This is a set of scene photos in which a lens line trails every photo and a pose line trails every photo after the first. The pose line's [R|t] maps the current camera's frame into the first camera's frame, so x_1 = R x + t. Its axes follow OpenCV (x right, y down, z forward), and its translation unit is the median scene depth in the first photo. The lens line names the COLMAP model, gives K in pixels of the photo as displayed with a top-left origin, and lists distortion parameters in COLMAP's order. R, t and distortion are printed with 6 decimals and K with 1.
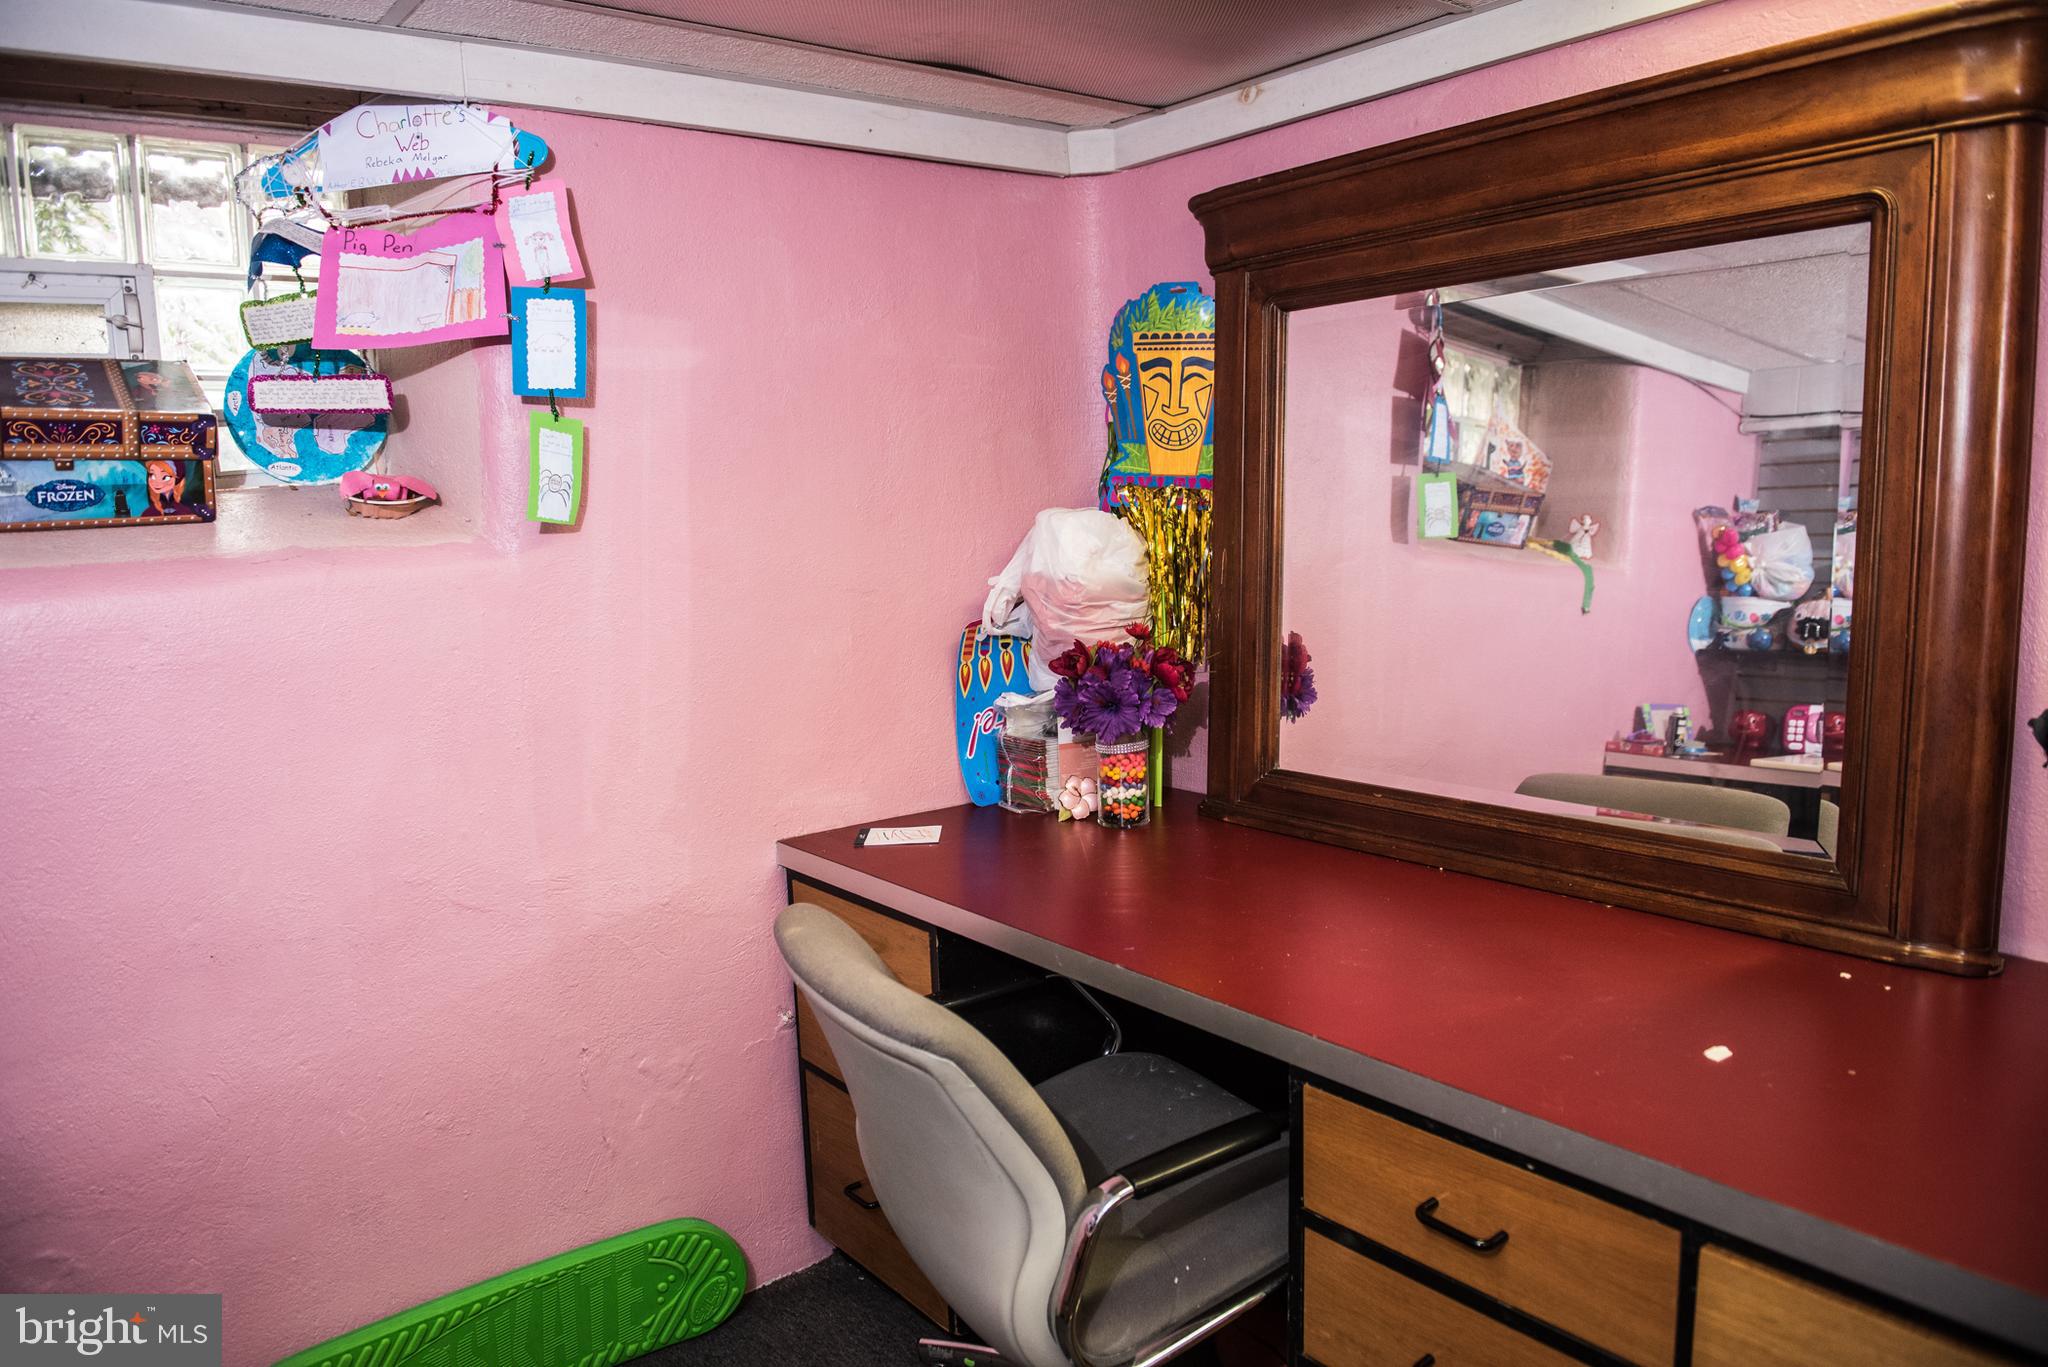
lens RADIAL K [[1418.9, 0, 1026.3], [0, 1418.9, 701.8], [0, 0, 1]] dist [-0.044341, -0.008676]
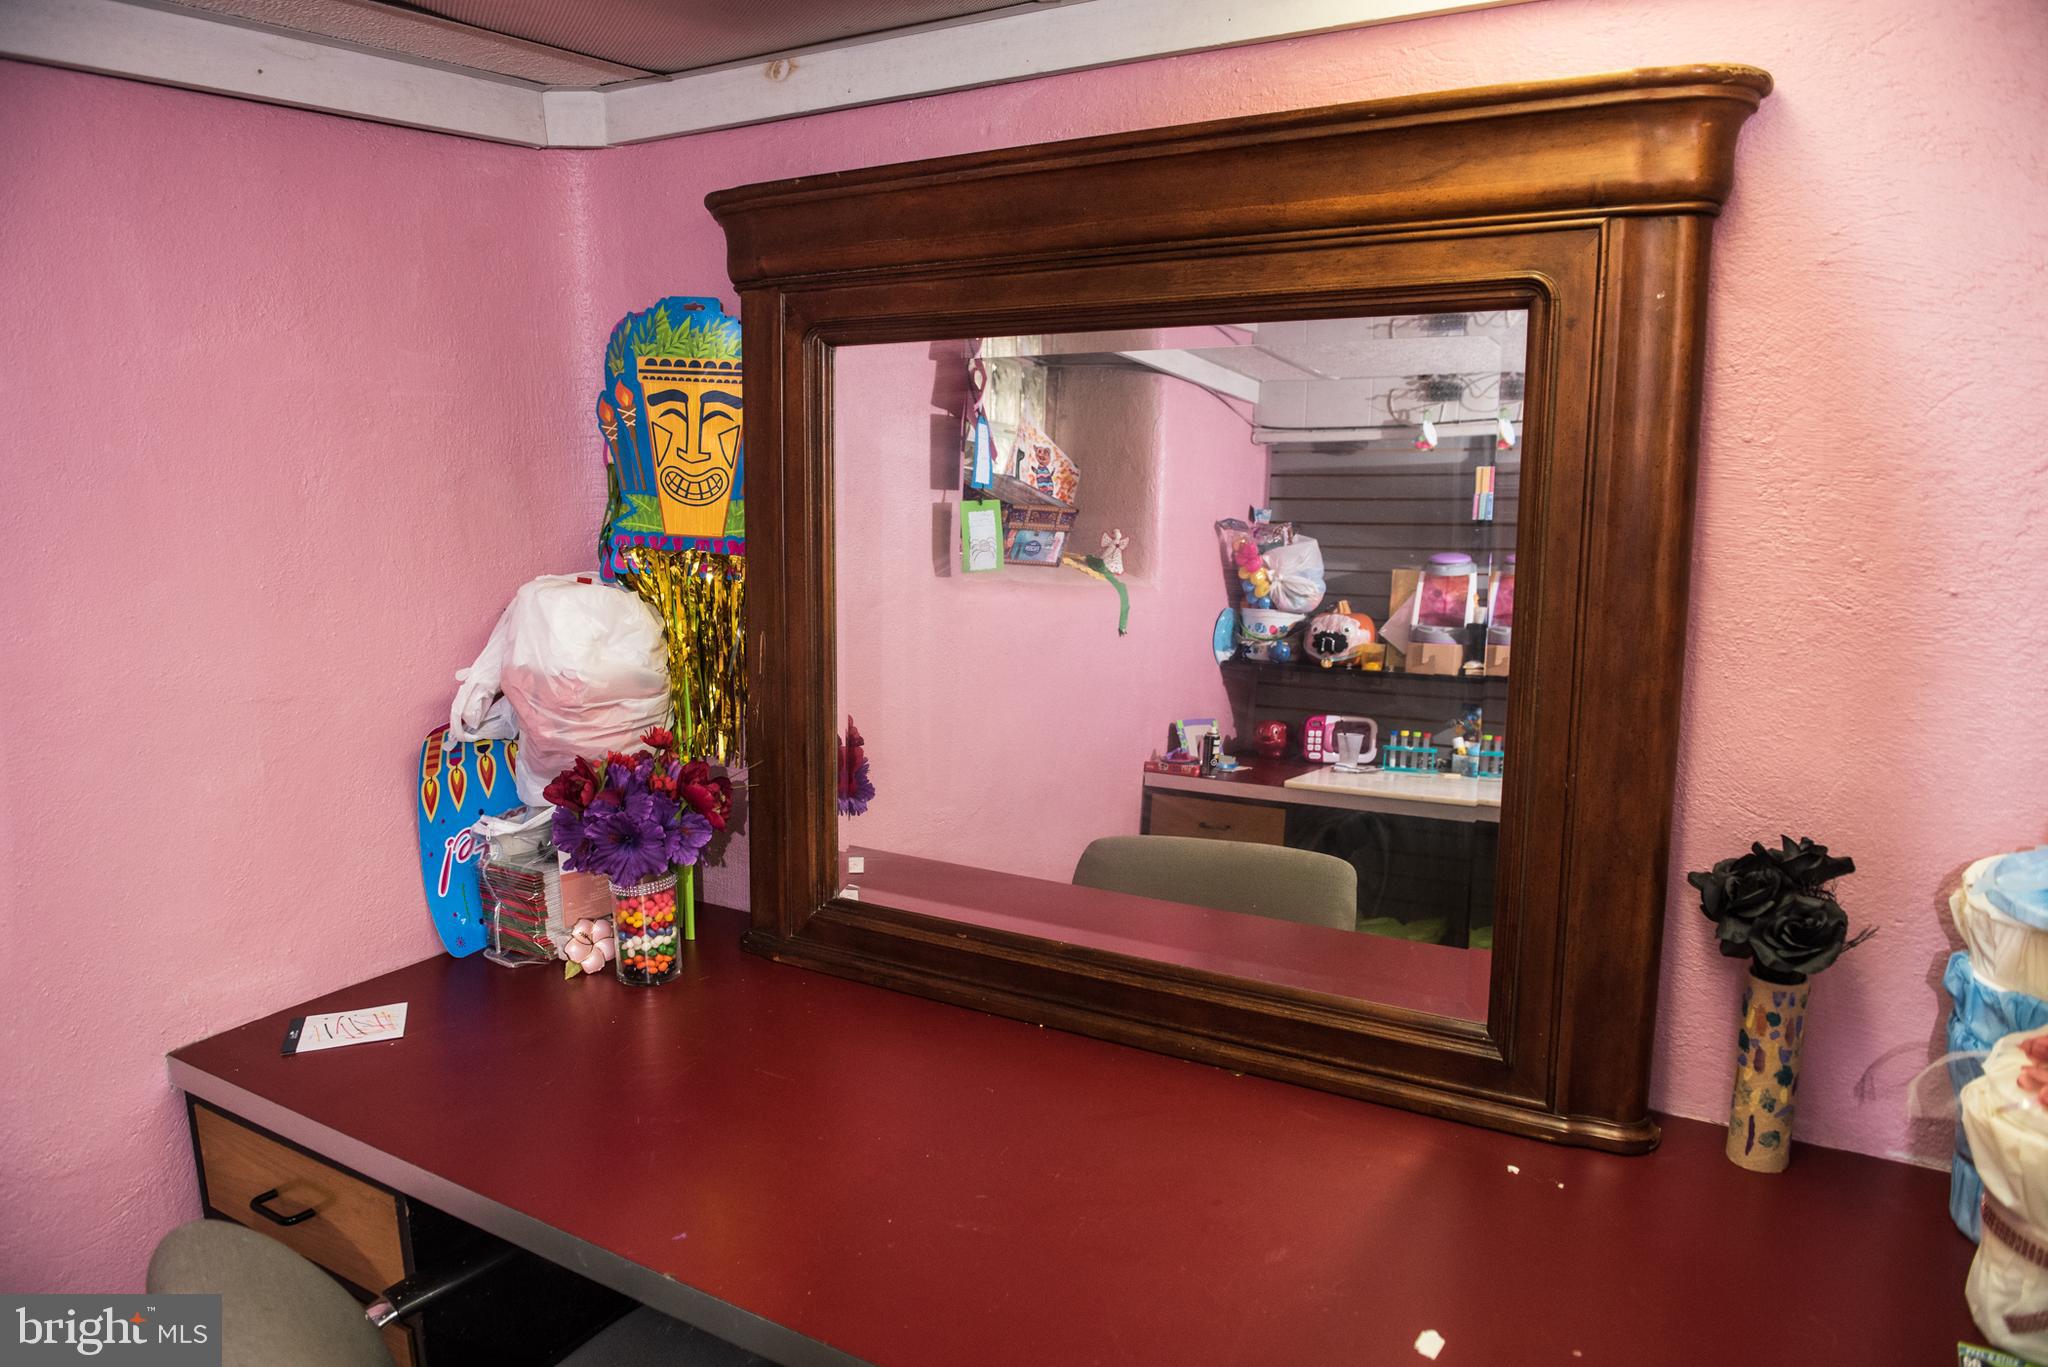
lens RADIAL K [[1418.9, 0, 1026.3], [0, 1418.9, 701.8], [0, 0, 1]] dist [-0.044341, -0.008676]
pose [[0.938077, -0.041466, 0.343937, 0.000134], [0.028391, 0.998673, 0.042968, -0.095912], [-0.345262, -0.030543, 0.938009, 0.176839]]
